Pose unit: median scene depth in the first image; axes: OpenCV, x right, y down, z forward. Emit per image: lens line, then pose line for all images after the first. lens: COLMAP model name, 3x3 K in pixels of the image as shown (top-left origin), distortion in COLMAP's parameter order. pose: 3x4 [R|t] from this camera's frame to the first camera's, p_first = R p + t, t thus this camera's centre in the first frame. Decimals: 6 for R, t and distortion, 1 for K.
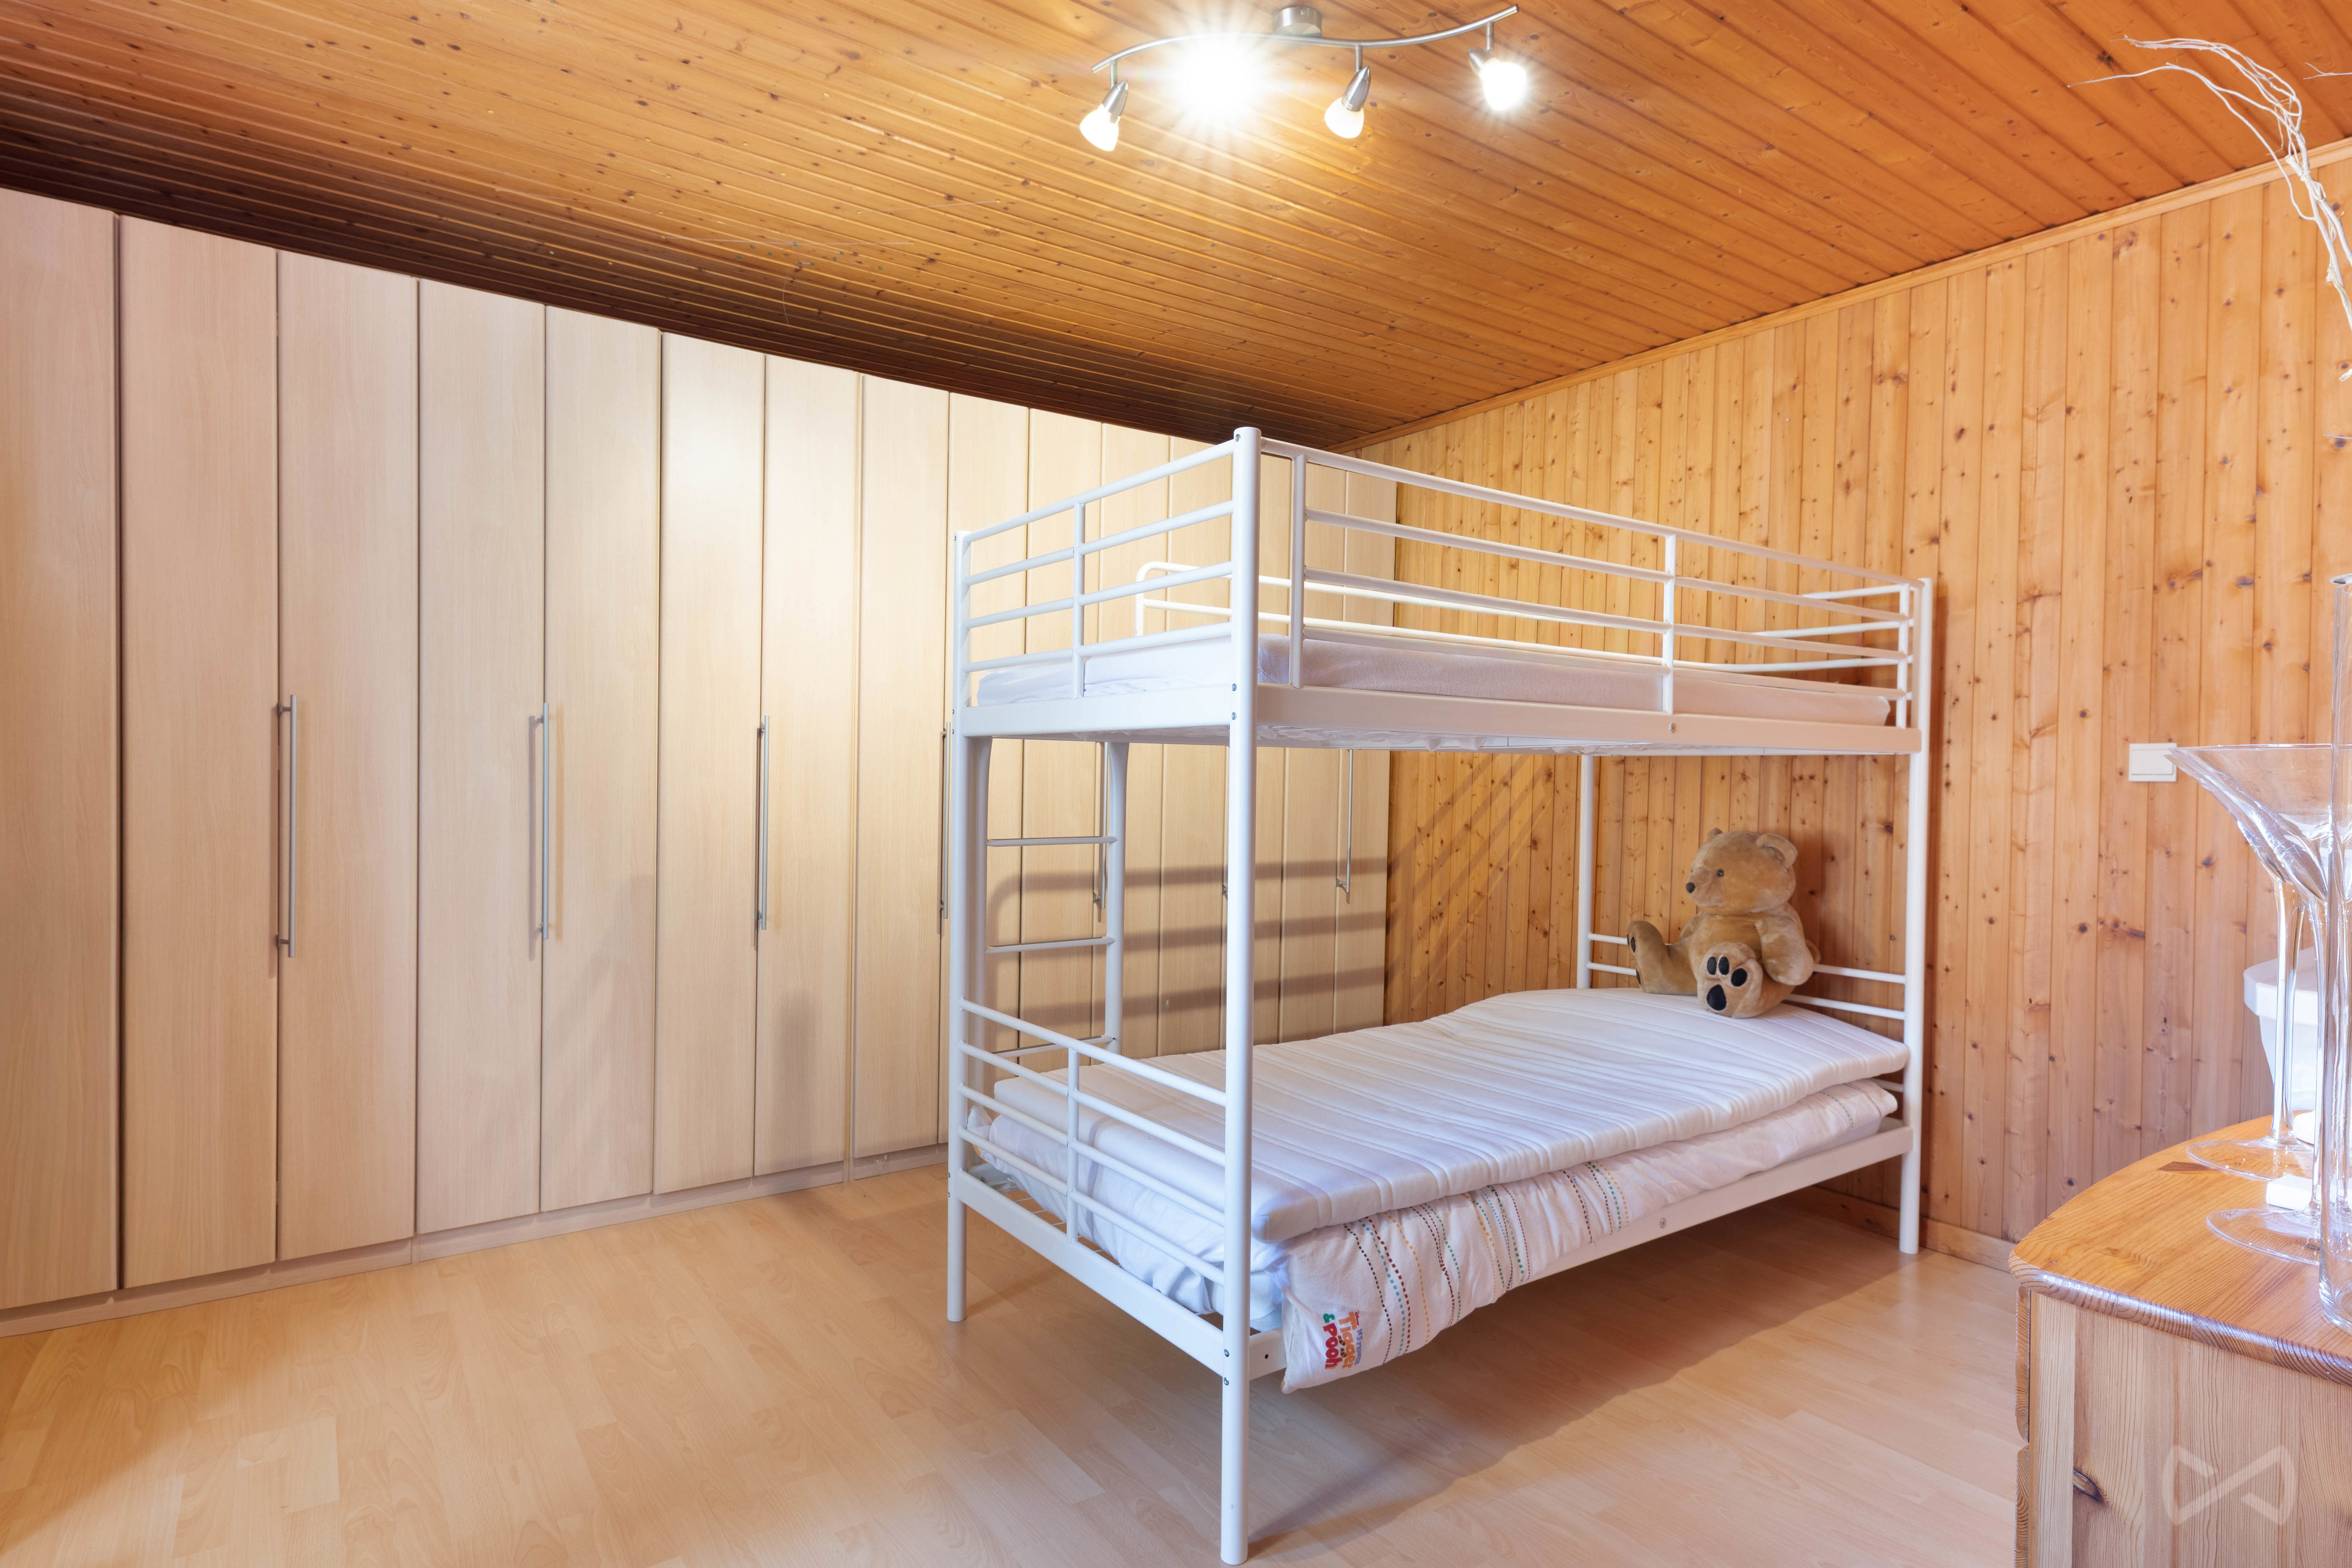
lens RADIAL K [[1242.4, 0, 1180.2], [0, 1242.4, 787.9], [0, 0, 1]] dist [0.006768, 0.000442]
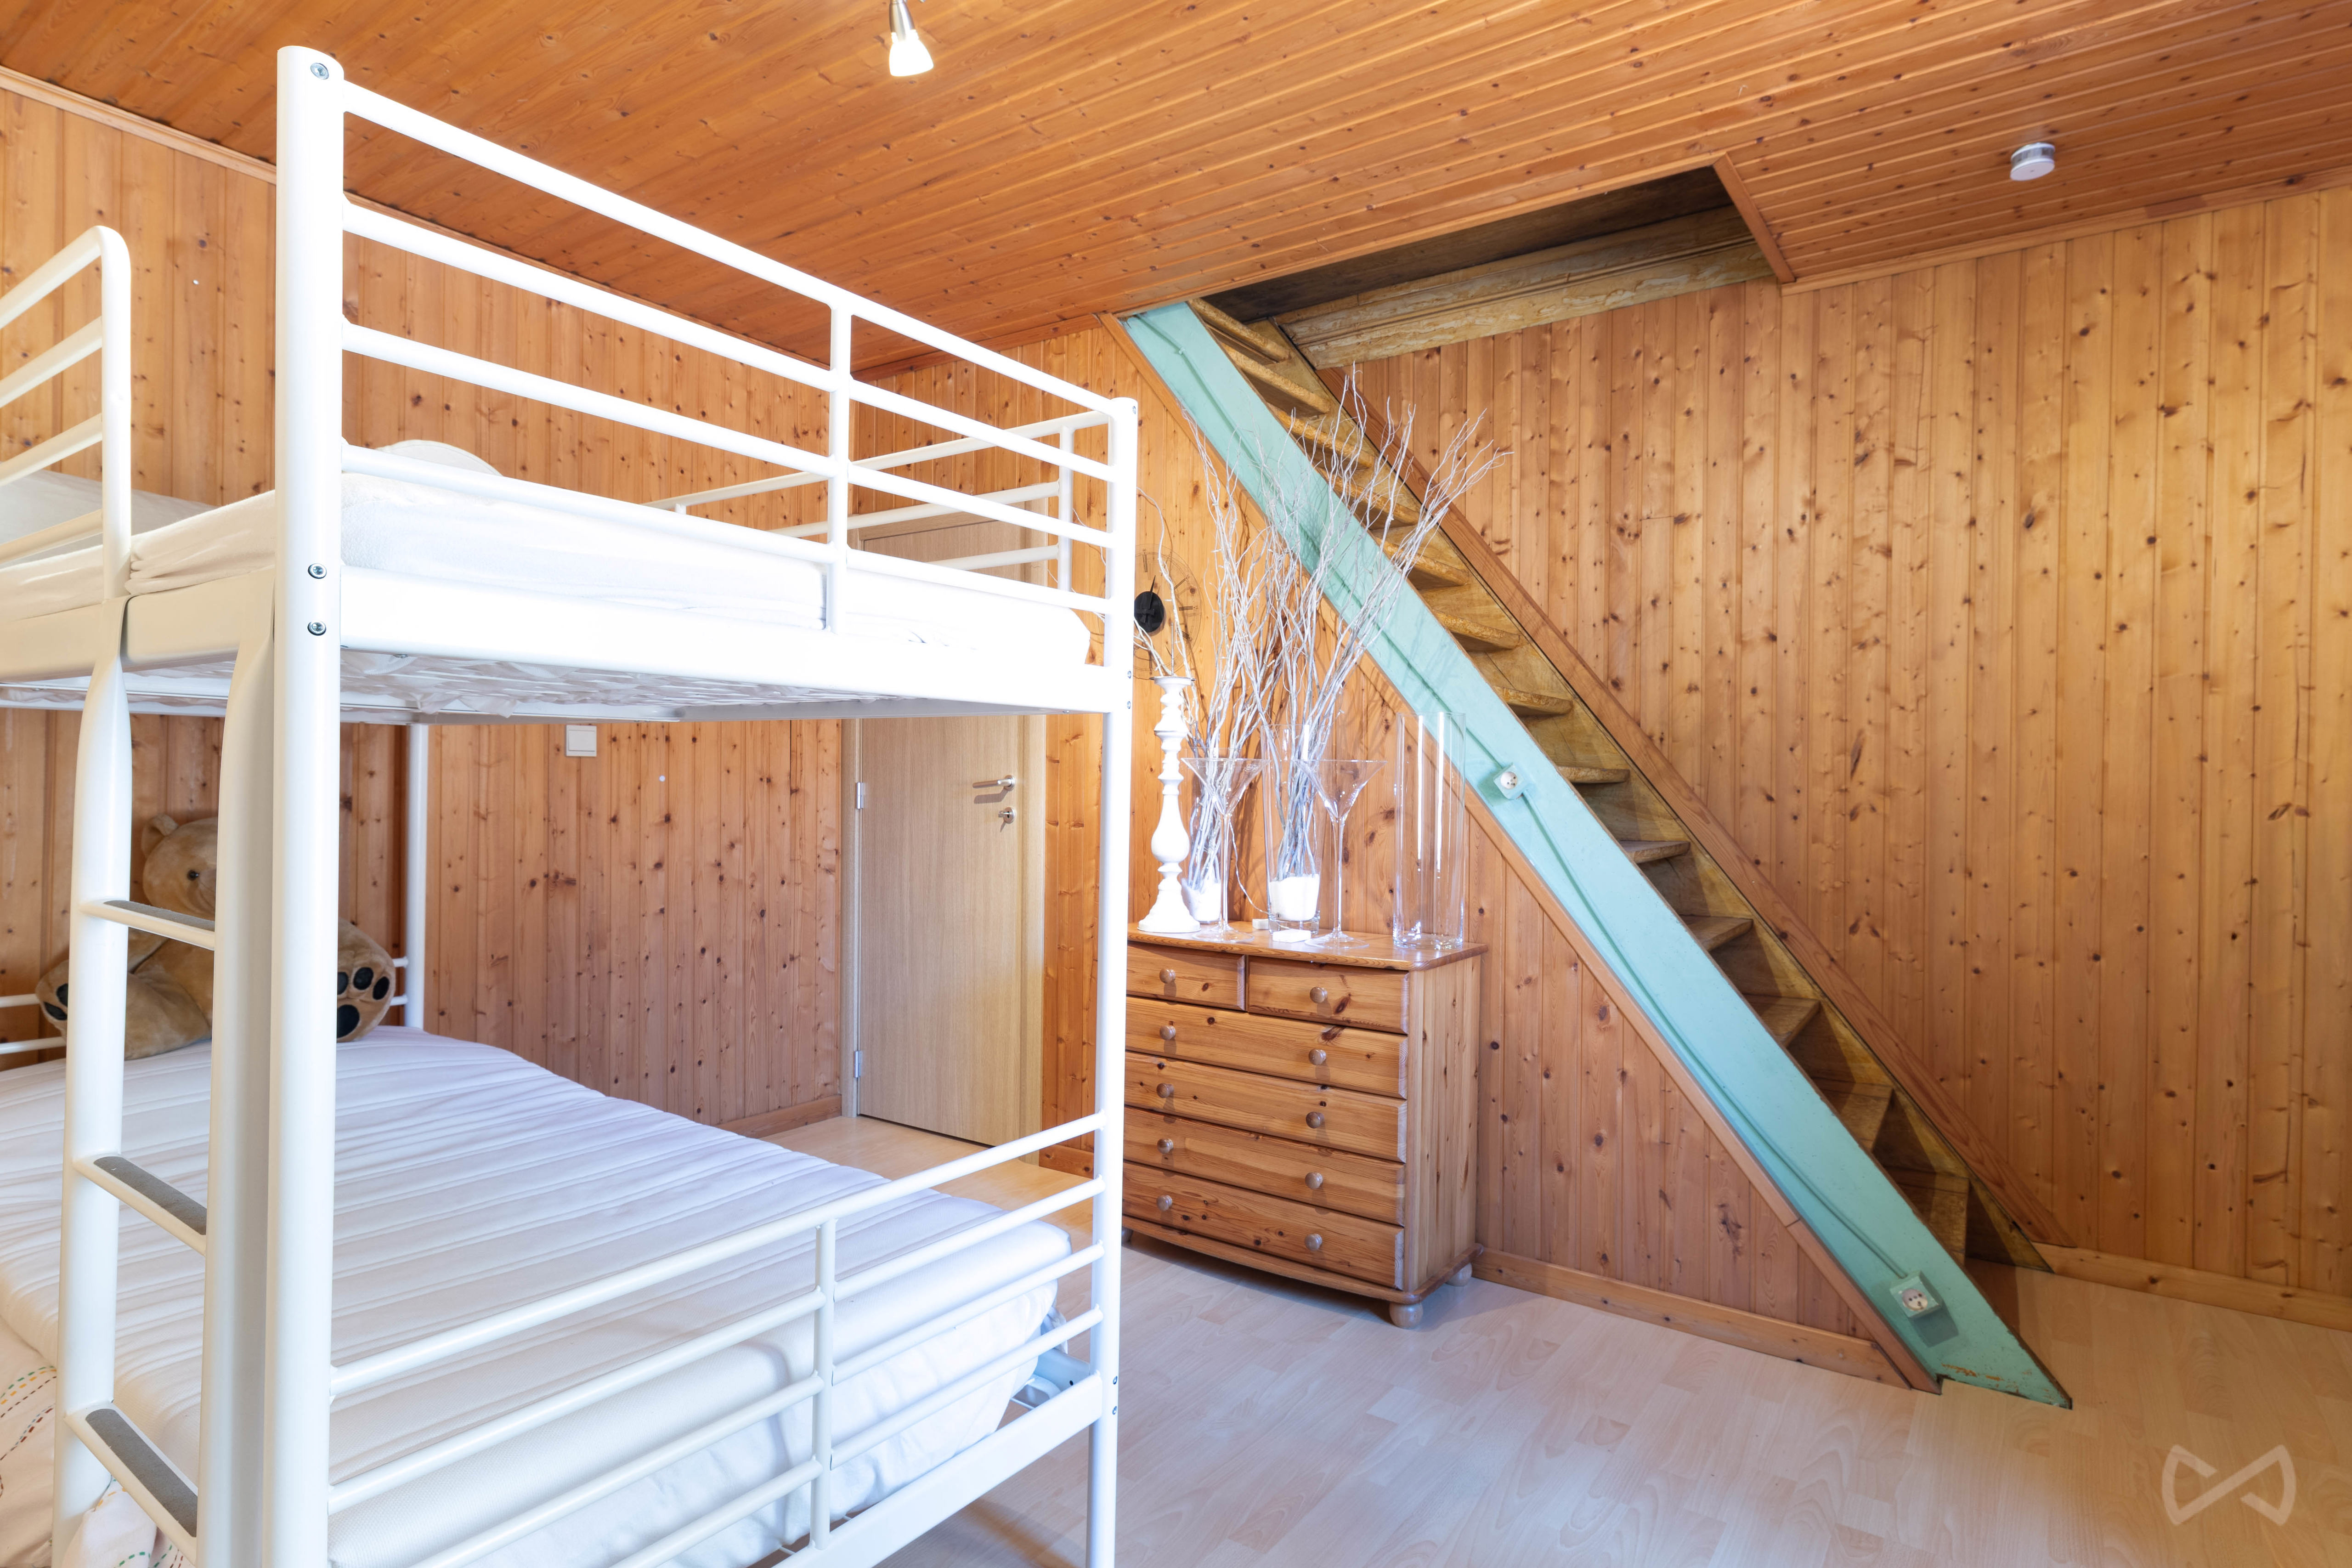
lens RADIAL K [[1242.4, 0, 1174.9], [0, 1242.4, 779.9], [0, 0, 1]] dist [0.006768, 0.000442]
pose [[-0.335002, -0.021479, 0.941972, -0.550915], [-0.014880, 0.999736, 0.017504, -0.011290], [-0.942100, -0.008153, -0.335233, 0.824213]]
